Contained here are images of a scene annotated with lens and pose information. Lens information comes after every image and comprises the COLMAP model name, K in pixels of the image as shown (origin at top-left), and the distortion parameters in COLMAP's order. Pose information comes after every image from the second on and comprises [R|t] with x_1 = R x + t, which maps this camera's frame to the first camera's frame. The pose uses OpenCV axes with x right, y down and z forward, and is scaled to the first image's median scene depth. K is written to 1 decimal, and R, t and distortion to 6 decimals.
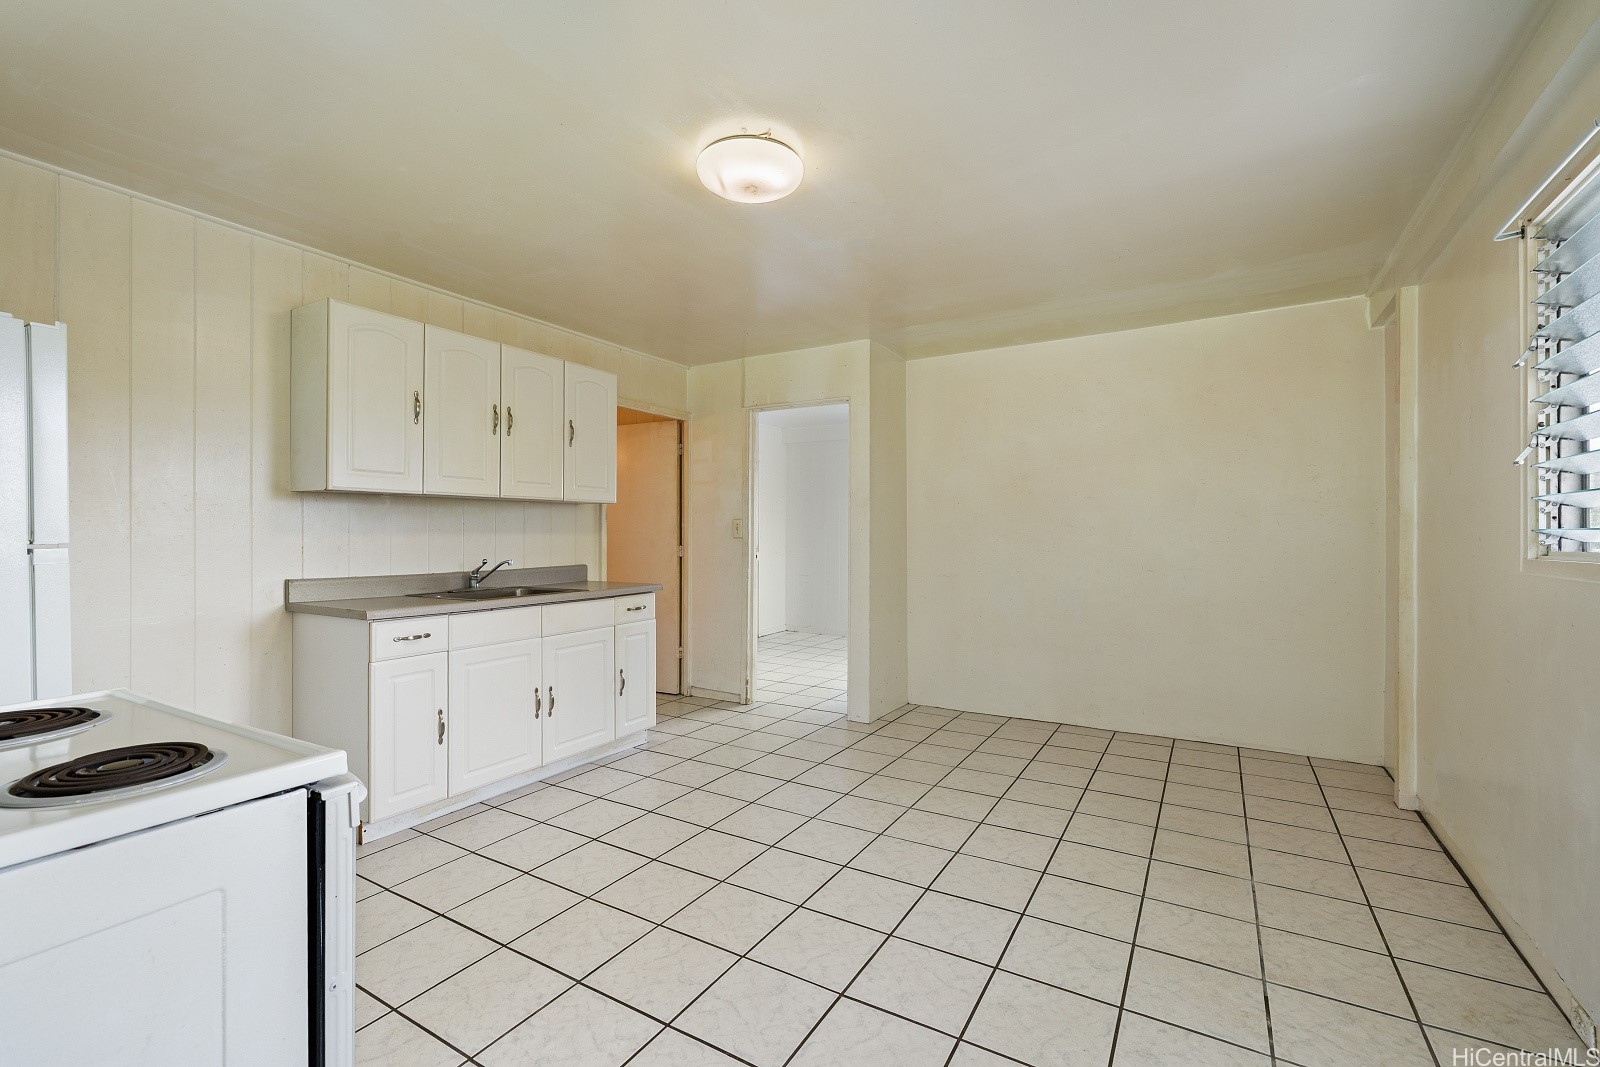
lens RADIAL K [[706.1, 0, 800.0], [0, 706.1, 533.5], [0, 0, 1]] dist [-0.002919, -0.000261]
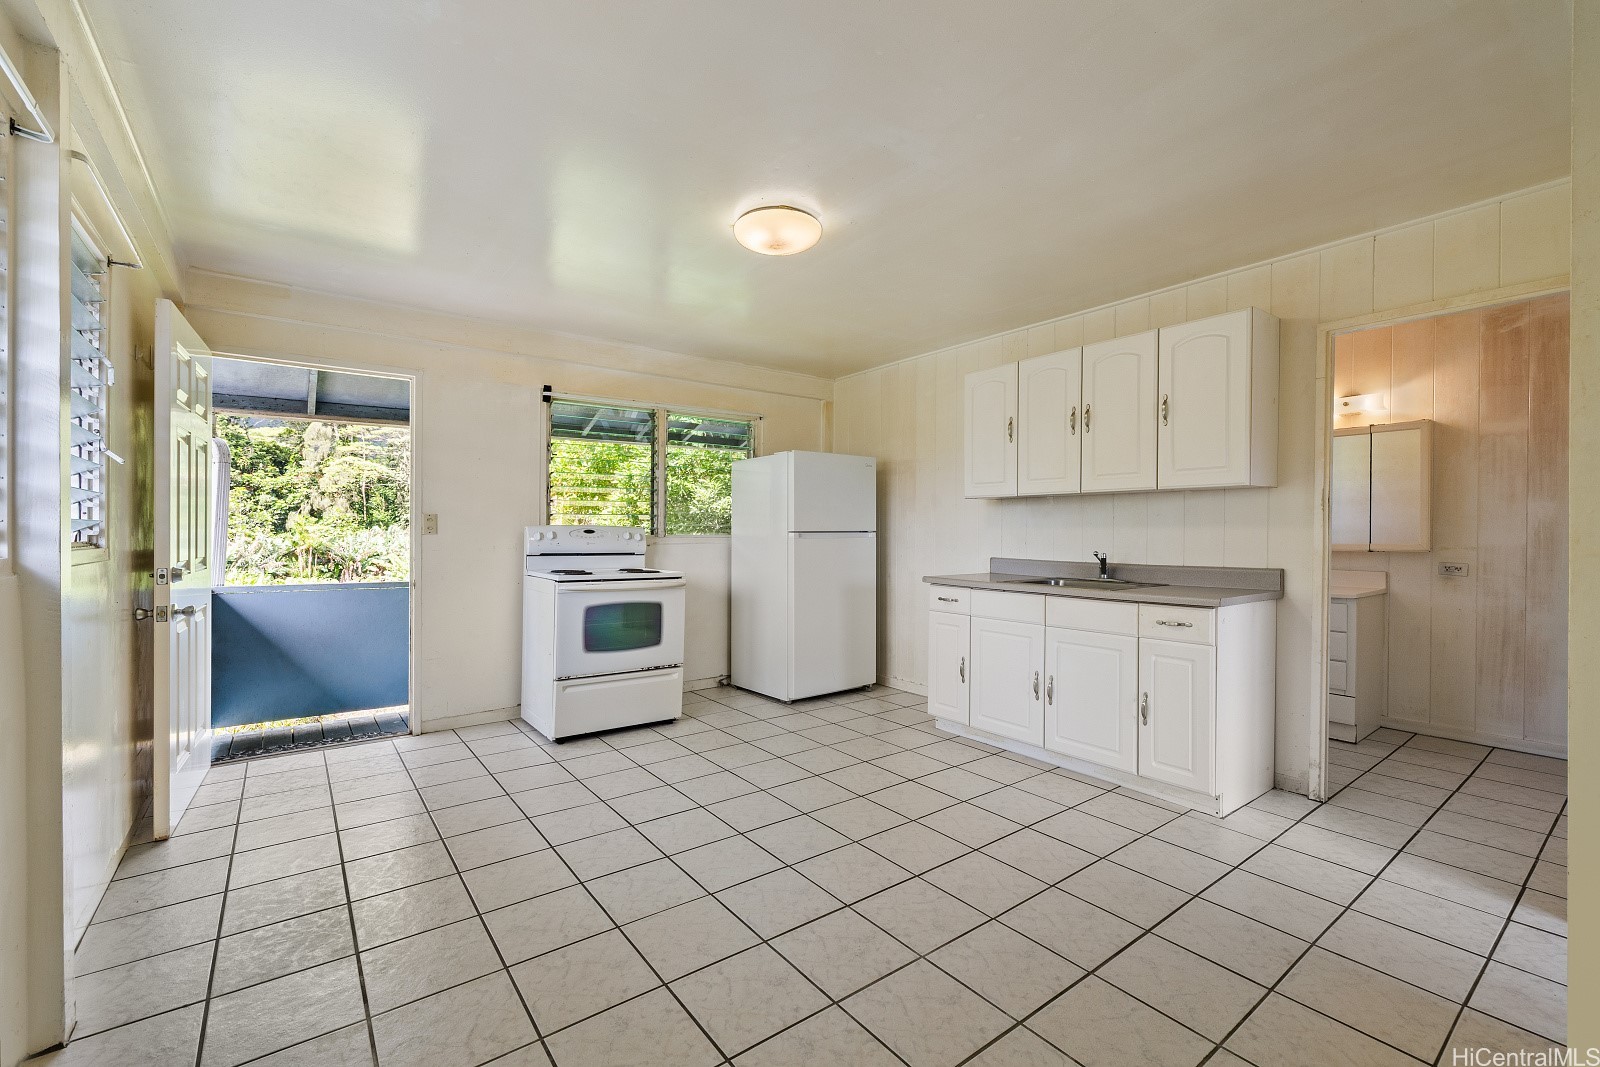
lens RADIAL K [[698.9, 0, 804.2], [0, 698.9, 525.4], [0, 0, 1]] dist [-0.000388, 0.000128]
pose [[-0.394137, -0.003003, -0.919047, 0.709062], [0.000331, 0.999994, -0.003410, 0.001162], [0.919052, -0.001648, -0.394134, 1.048139]]
